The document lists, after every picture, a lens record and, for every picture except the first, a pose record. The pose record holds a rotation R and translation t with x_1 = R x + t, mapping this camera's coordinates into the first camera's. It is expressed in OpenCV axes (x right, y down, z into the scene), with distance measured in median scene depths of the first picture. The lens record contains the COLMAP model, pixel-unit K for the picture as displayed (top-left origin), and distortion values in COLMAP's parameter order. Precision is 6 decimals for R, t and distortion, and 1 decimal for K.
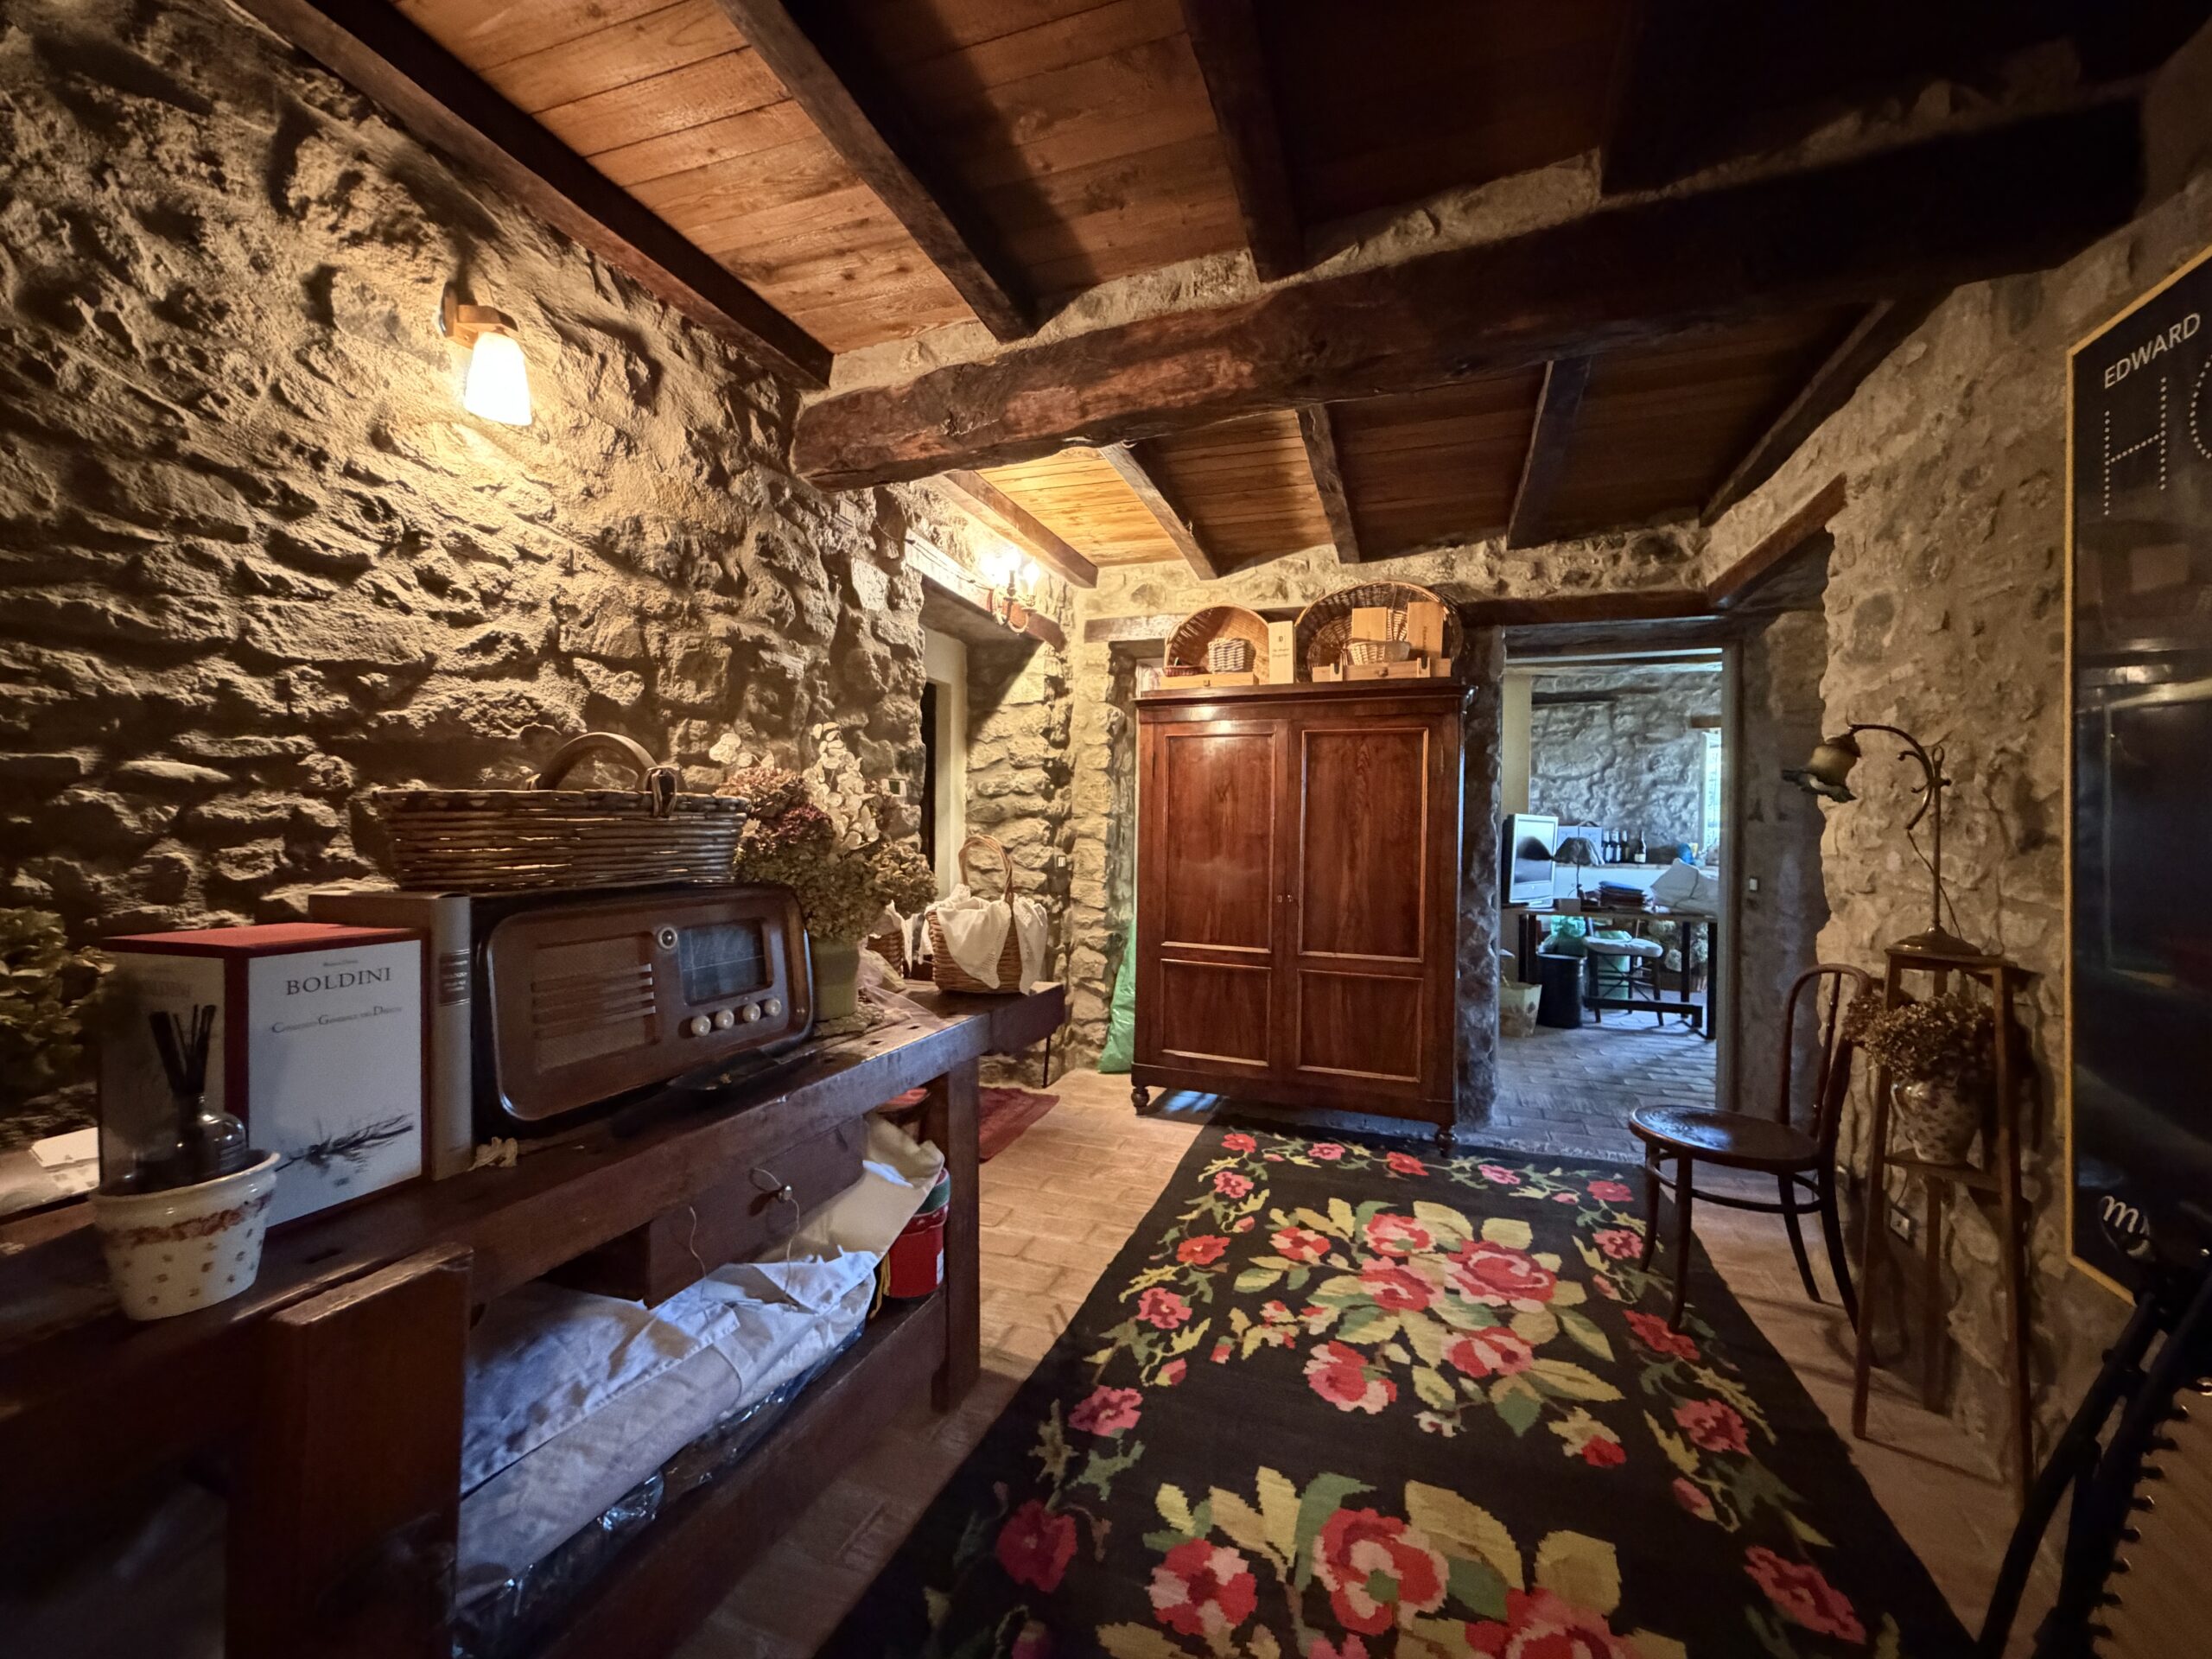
lens RADIAL K [[883.1, 0, 1105.8], [0, 883.1, 827.4], [0, 0, 1]] dist [-0.000546, 0.000293]
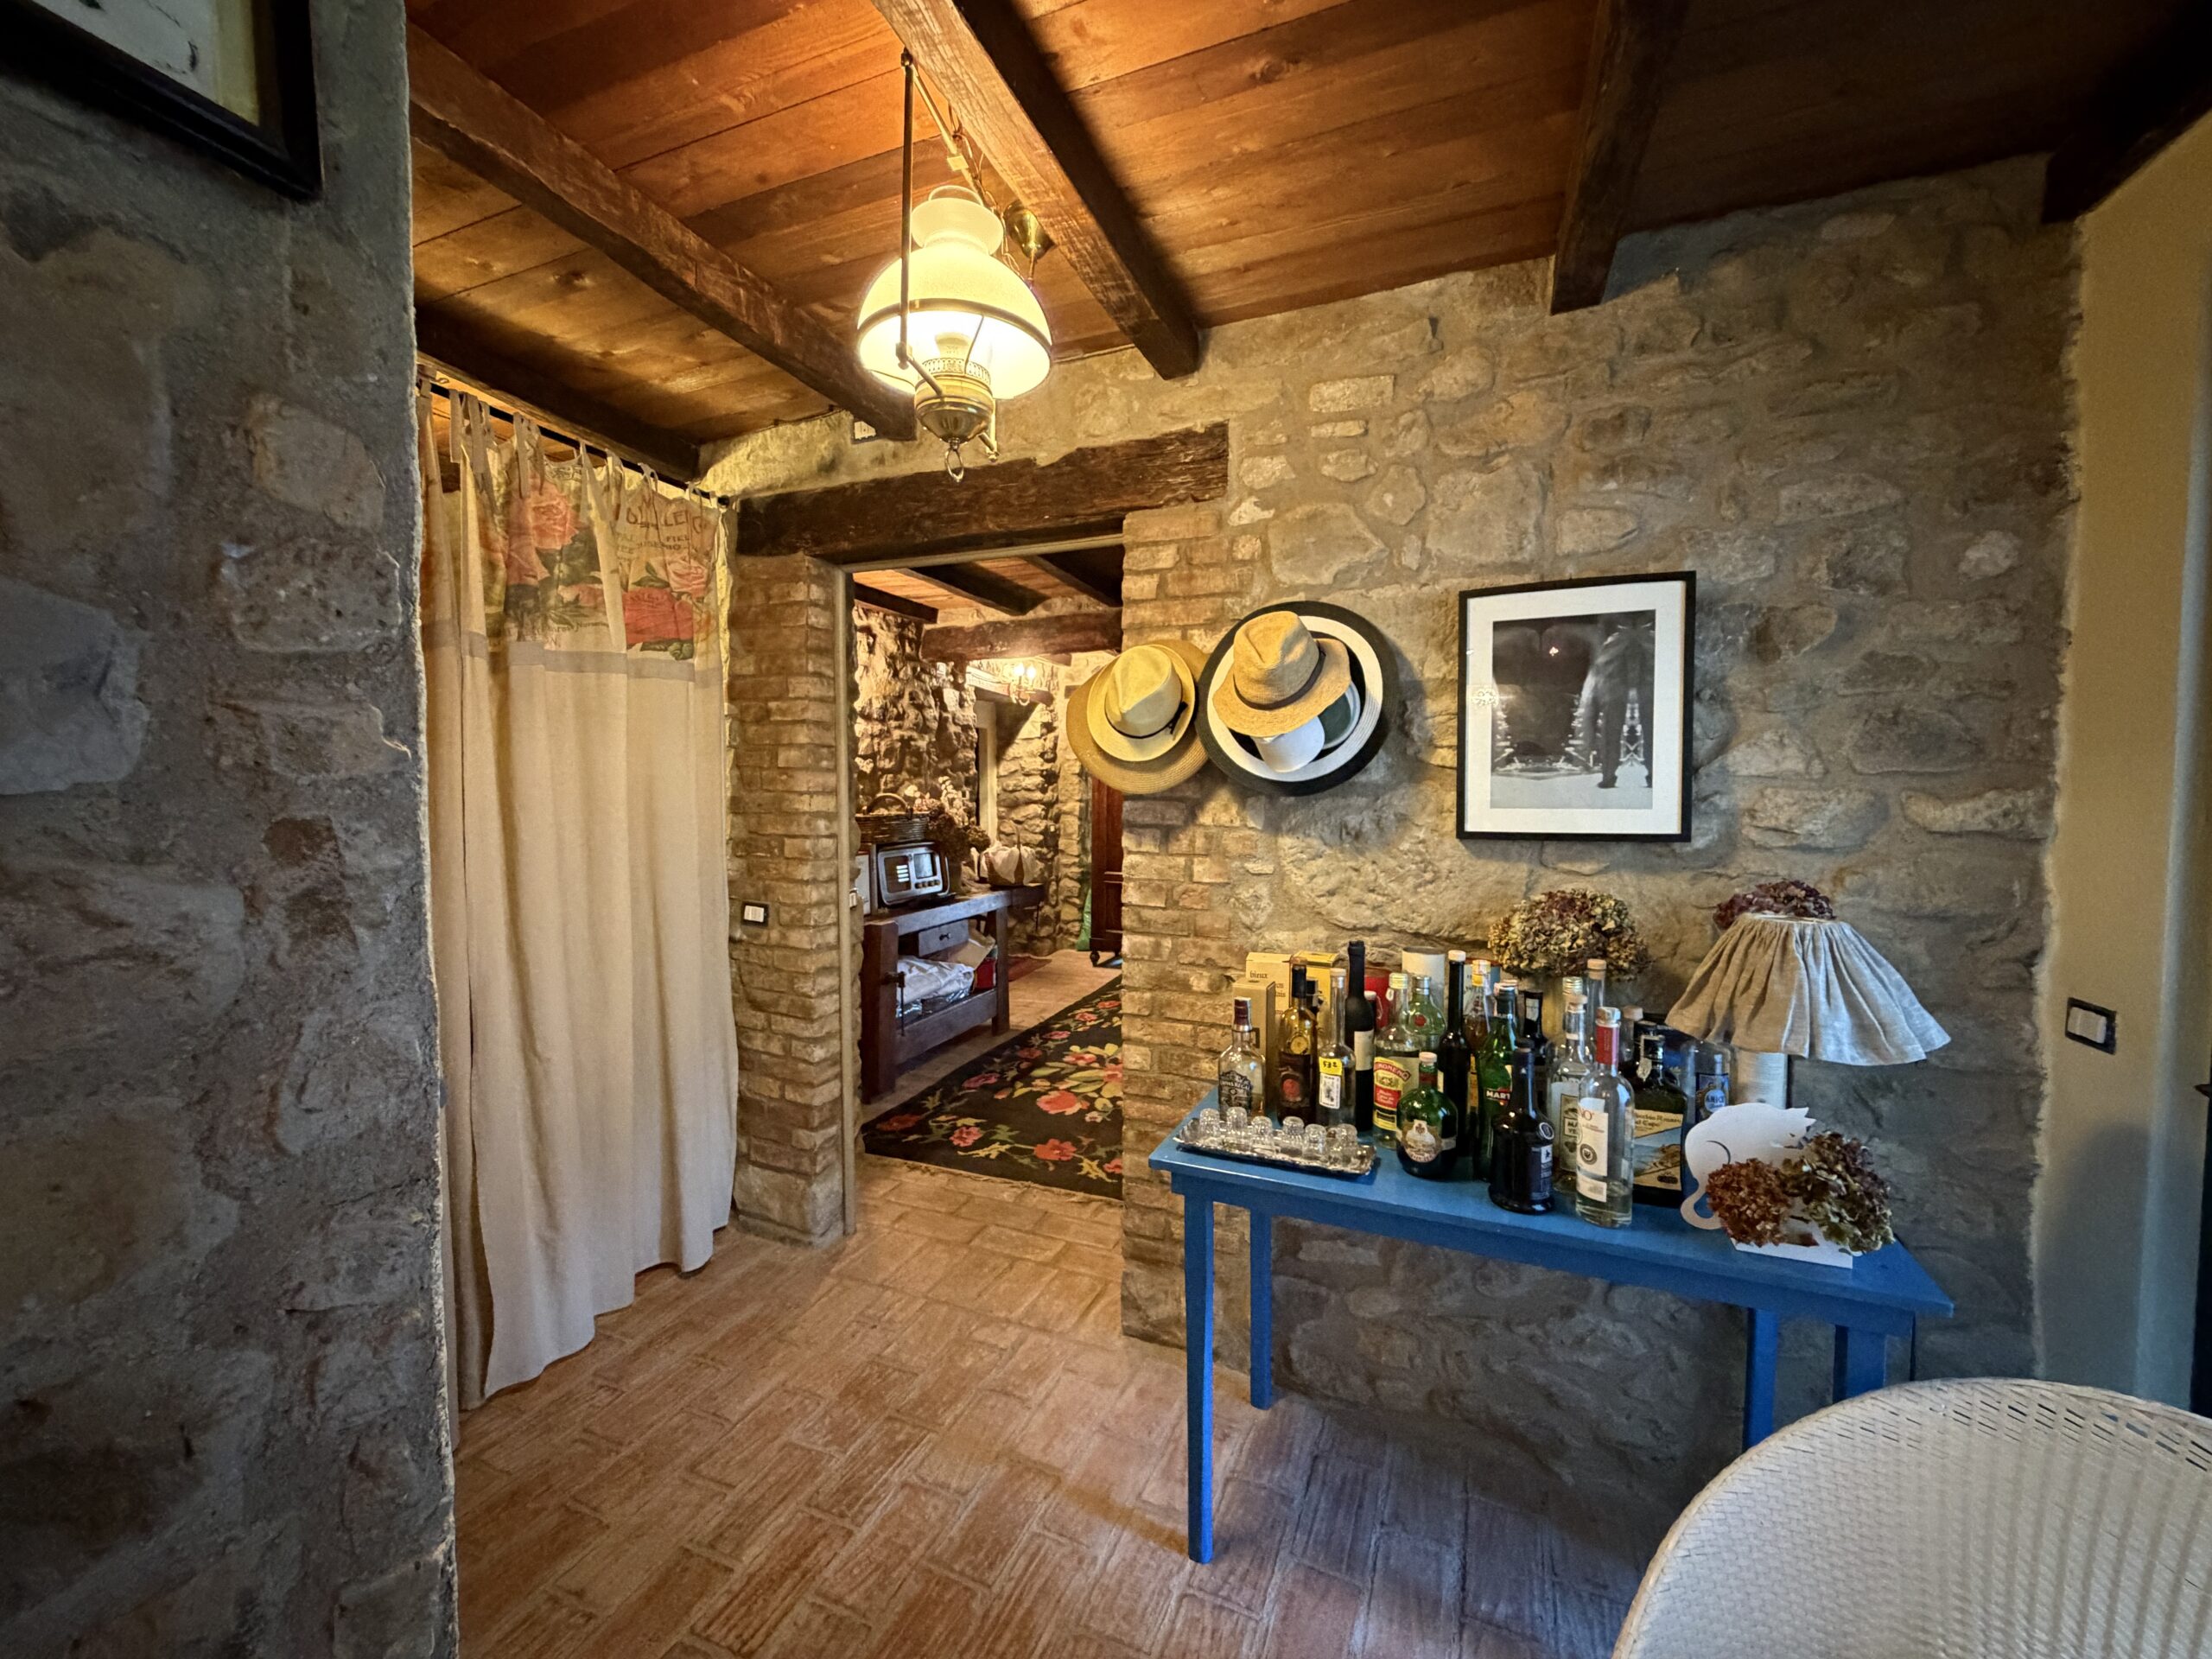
lens RADIAL K [[883.1, 0, 1098.1], [0, 883.1, 829.5], [0, 0, 1]] dist [-0.000546, 0.000293]
pose [[0.999361, -0.010155, -0.034270, 0.120838], [0.011775, 0.998806, 0.047407, -0.049290], [0.033748, -0.047780, 0.998288, -0.886166]]
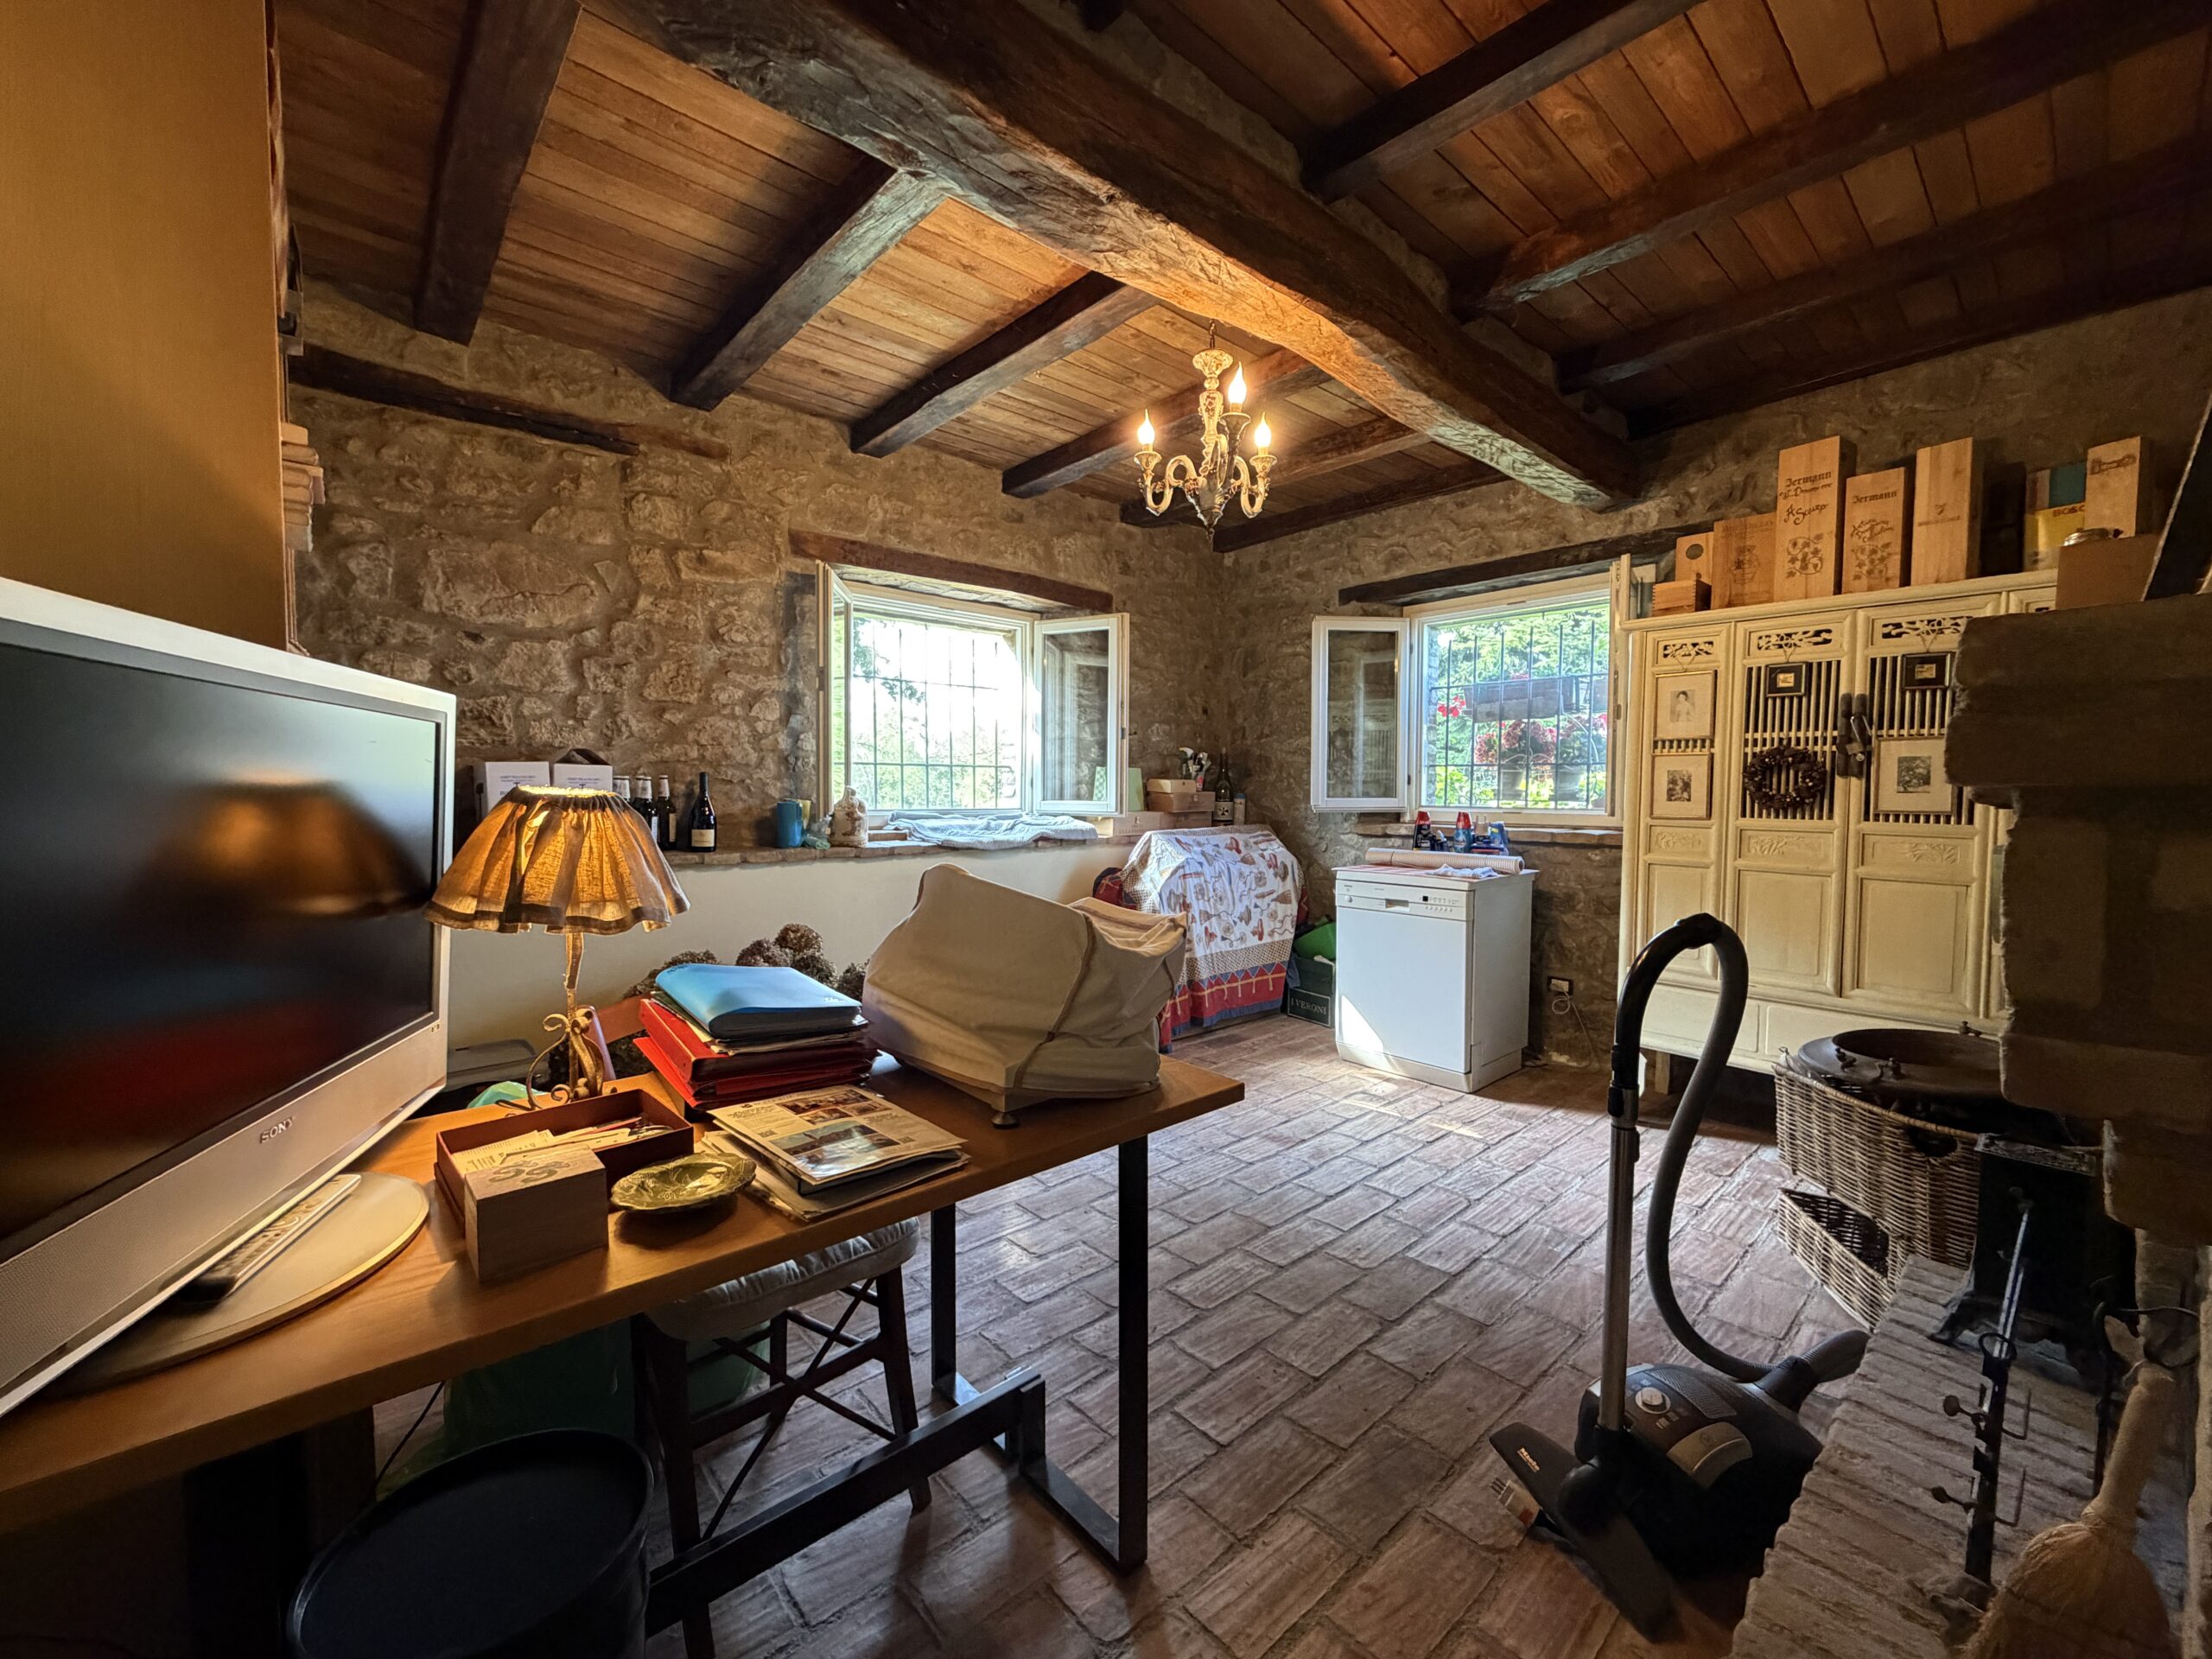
lens RADIAL K [[883.1, 0, 1097.3], [0, 883.1, 820.3], [0, 0, 1]] dist [-0.000546, 0.000293]
pose [[0.496714, -0.049007, 0.866530, 0.721662], [0.000543, 0.998422, 0.056155, 0.004716], [-0.867914, -0.027423, 0.495957, 1.359145]]
